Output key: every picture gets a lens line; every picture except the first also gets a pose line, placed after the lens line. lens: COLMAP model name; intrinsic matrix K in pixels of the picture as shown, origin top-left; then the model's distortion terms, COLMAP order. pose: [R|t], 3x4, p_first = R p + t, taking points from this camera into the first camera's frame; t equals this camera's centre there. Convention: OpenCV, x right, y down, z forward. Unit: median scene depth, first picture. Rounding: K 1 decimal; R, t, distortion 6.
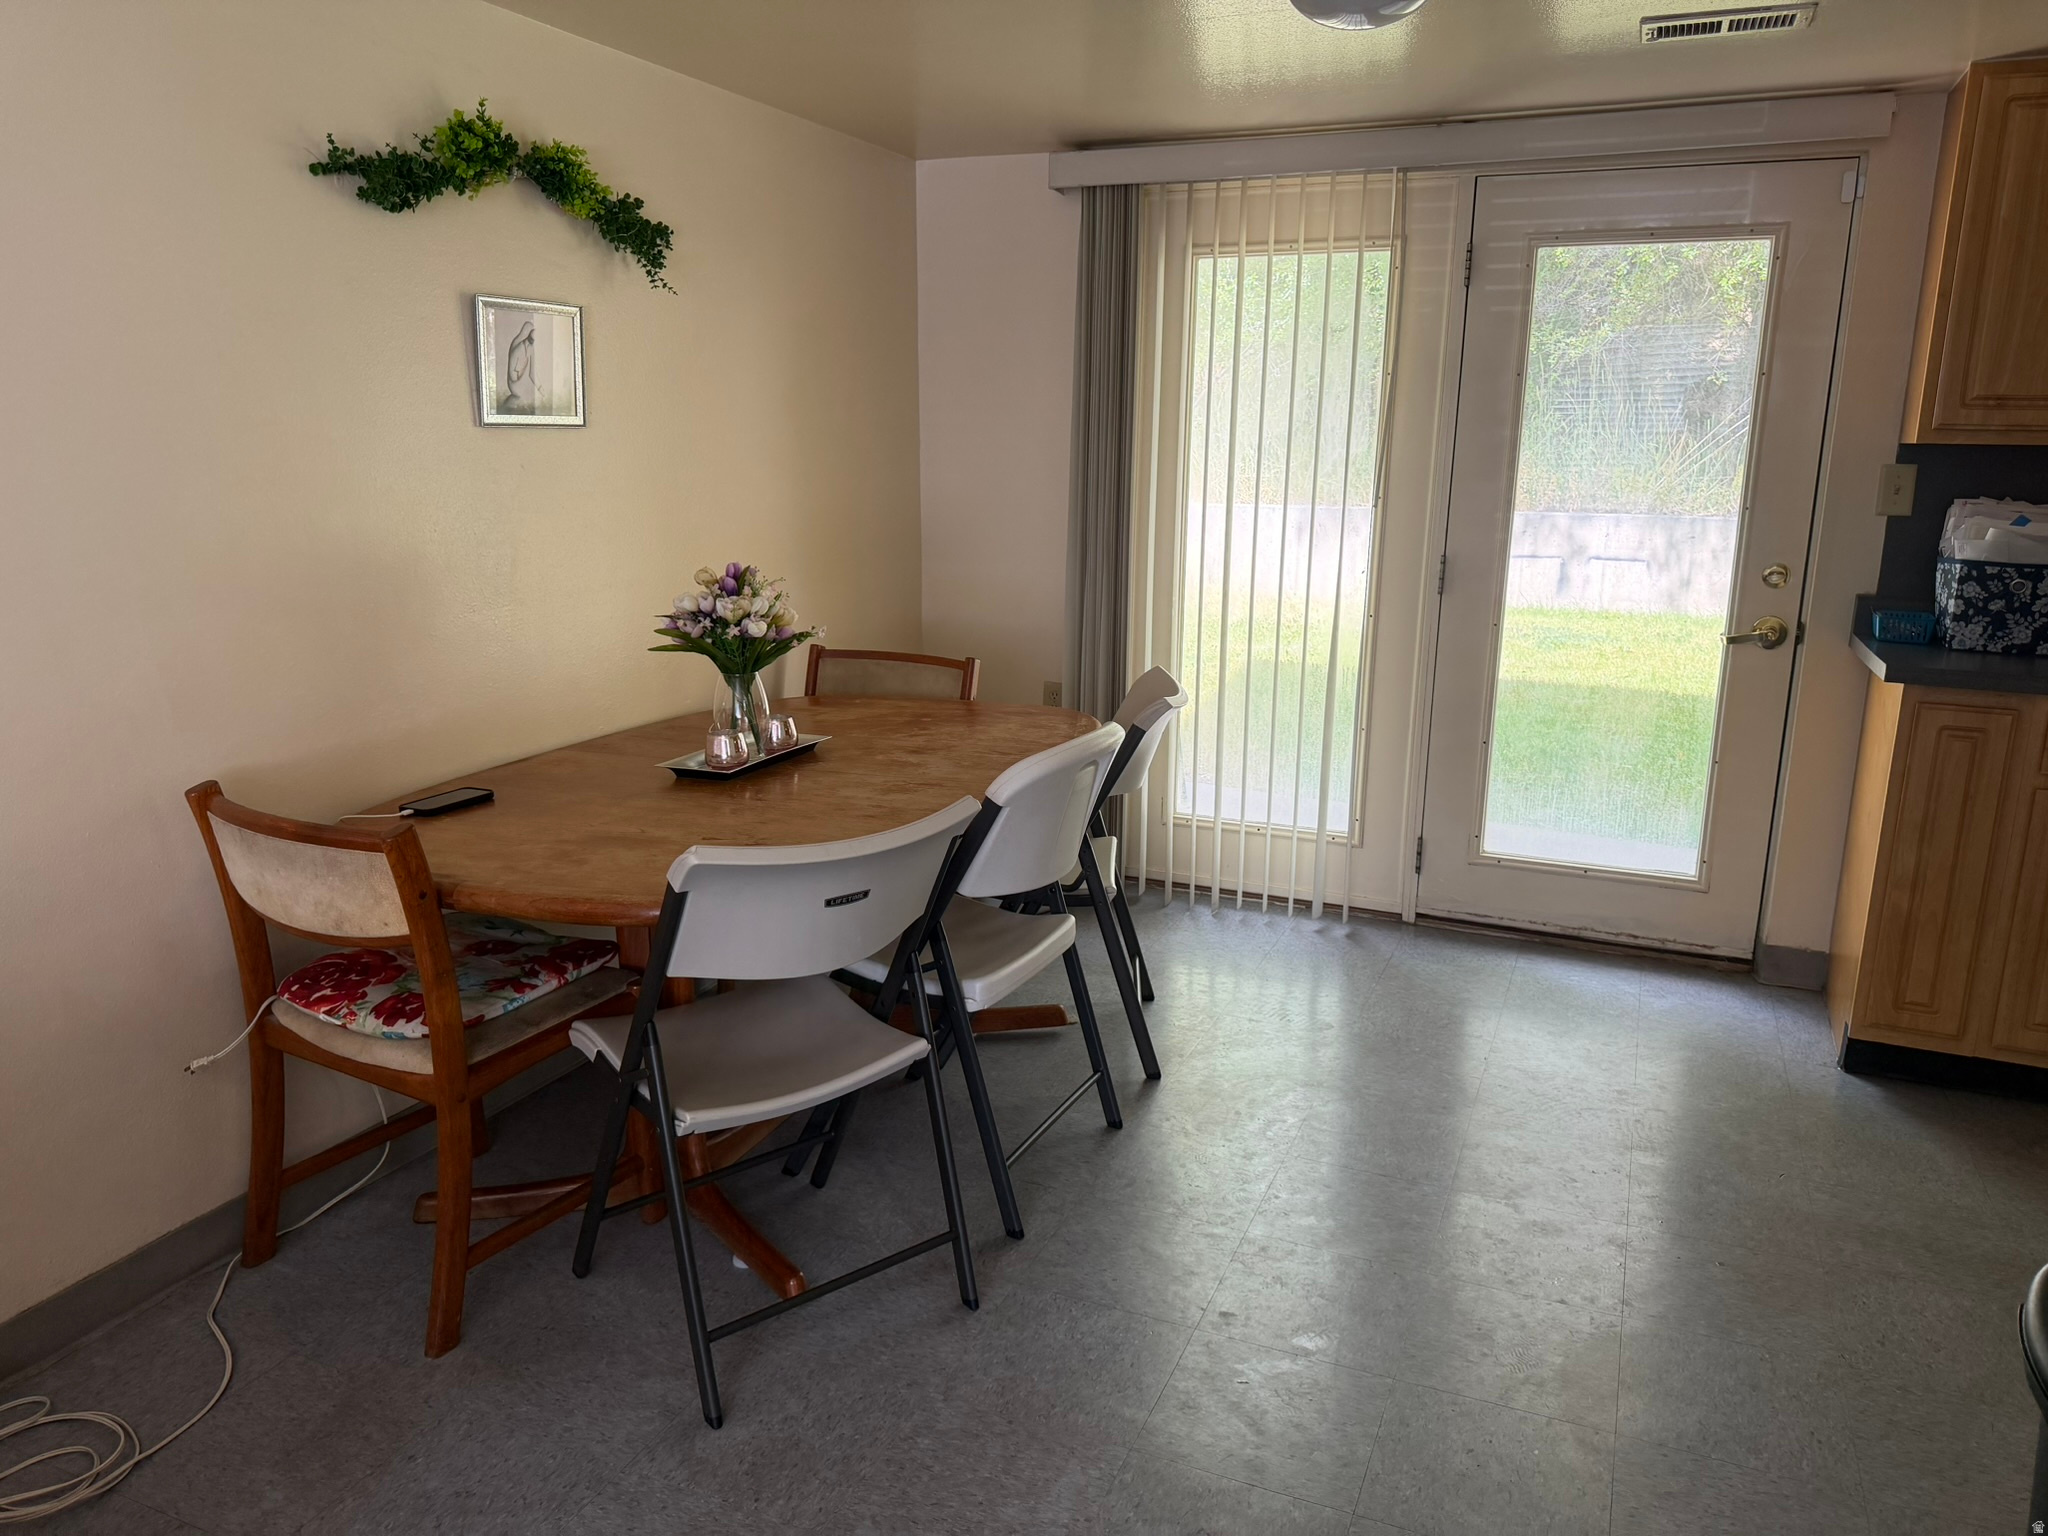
lens RADIAL K [[1460.5, 0, 1021.8], [0, 1460.5, 775.8], [0, 0, 1]] dist [0.020540, -0.000778]
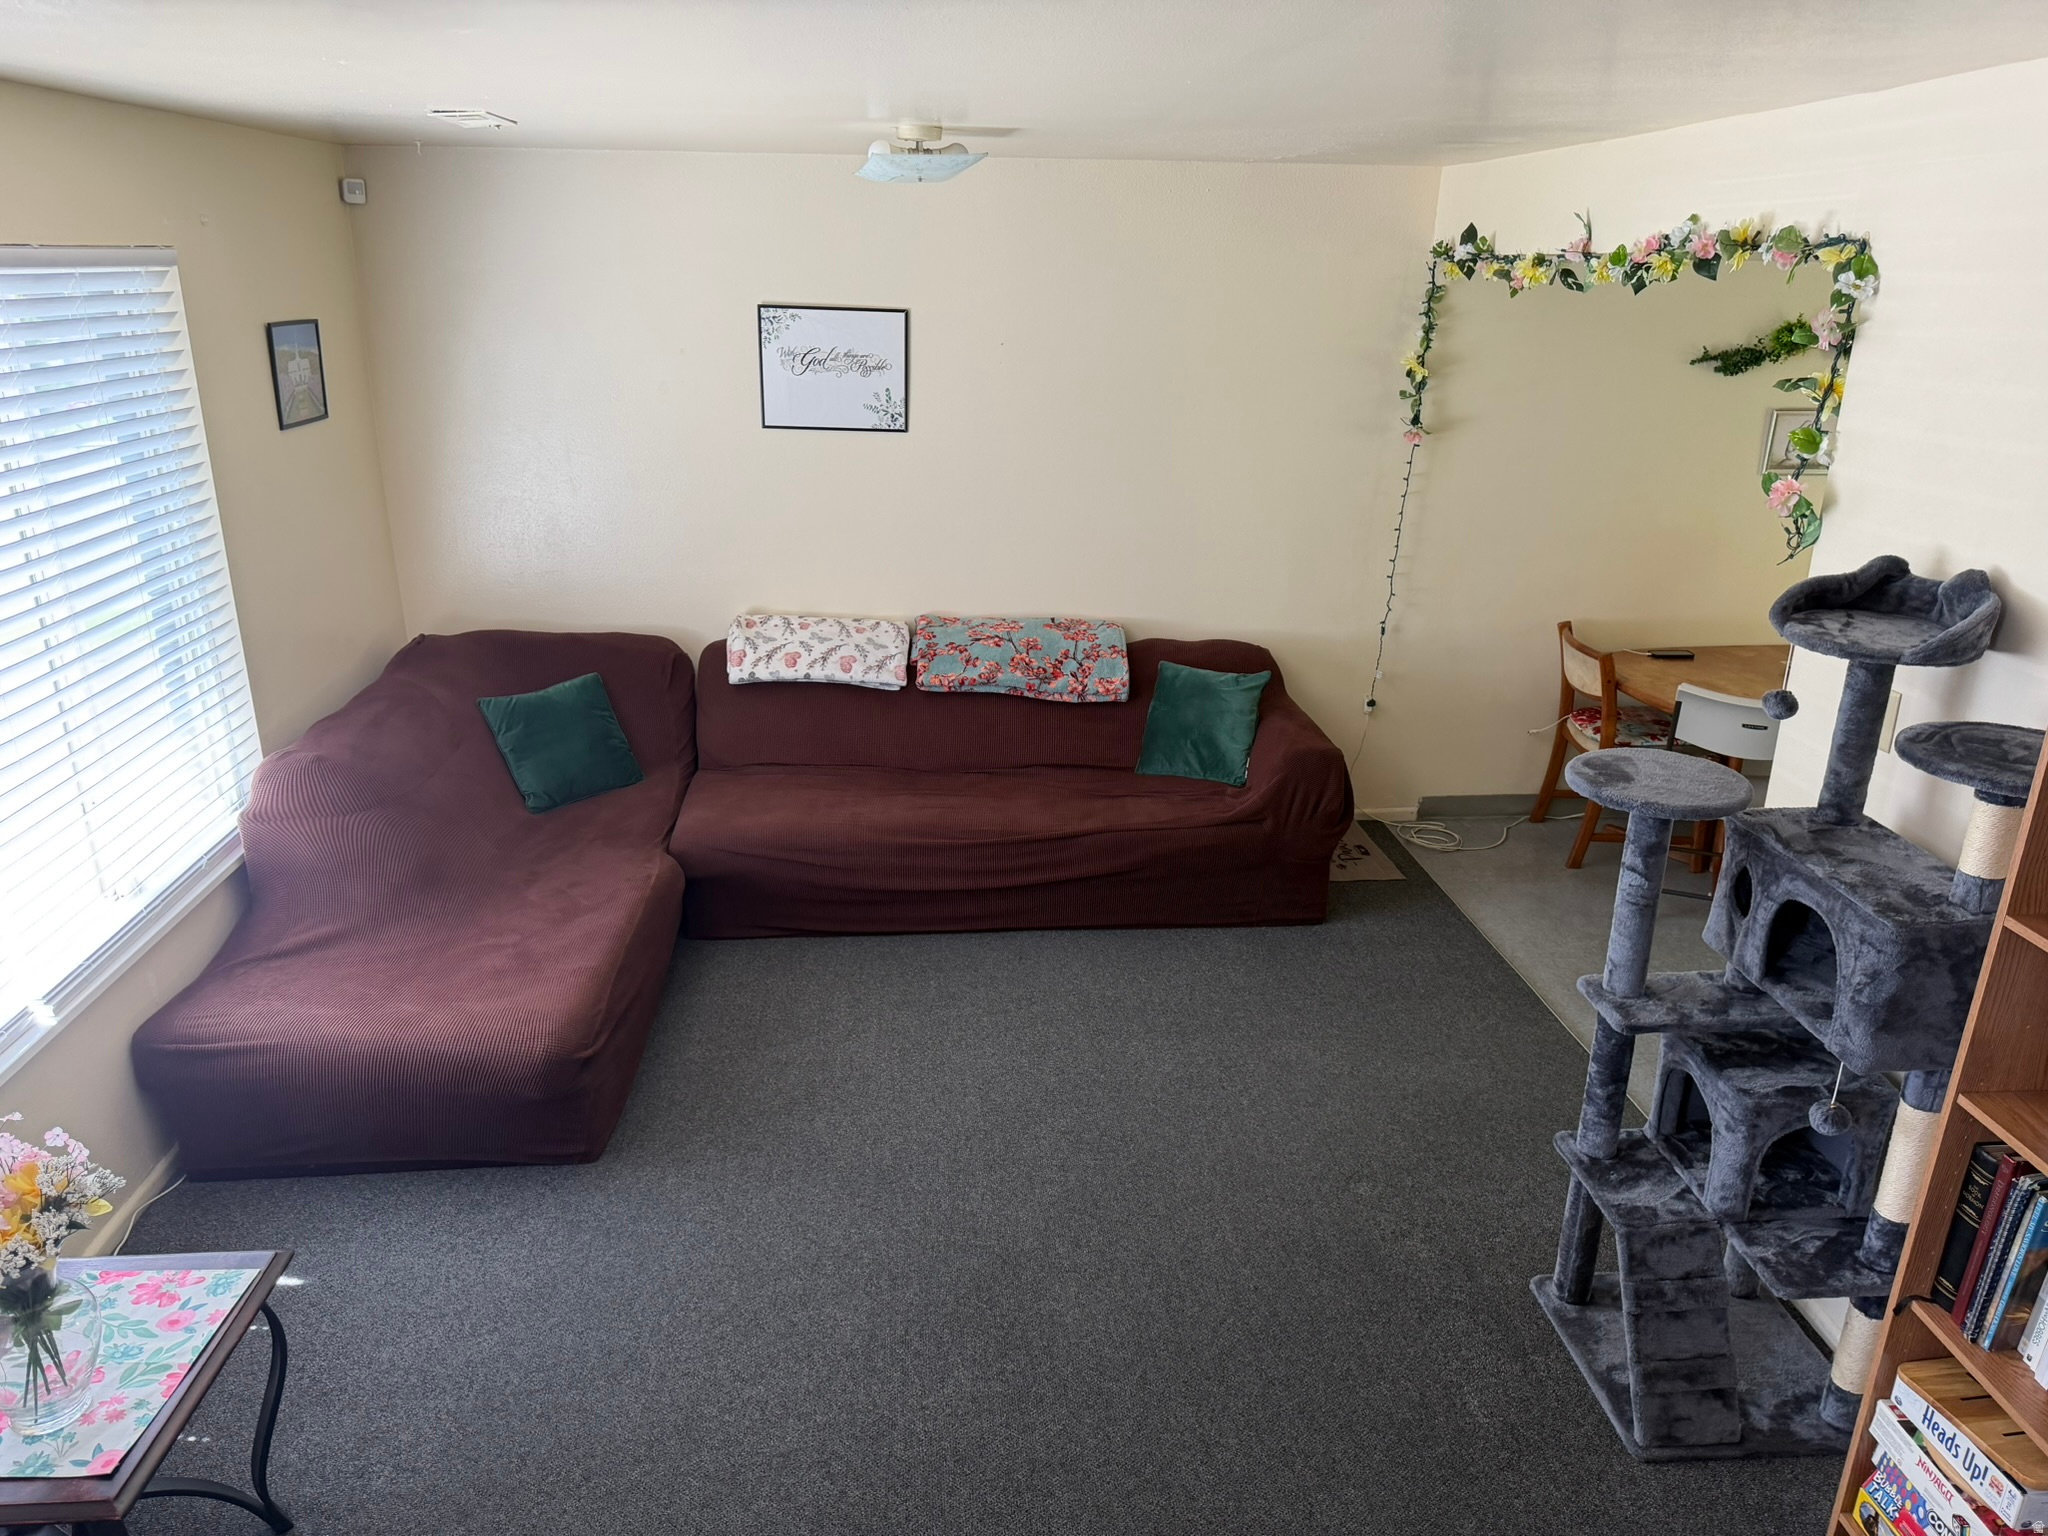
lens RADIAL K [[1460.5, 0, 1020.4], [0, 1460.5, 770.1], [0, 0, 1]] dist [0.020540, -0.000778]
pose [[0.484416, 0.287890, -0.826112, 1.025784], [-0.209954, 0.954963, 0.209681, -0.074068], [0.849271, 0.071873, 0.523043, -0.969204]]
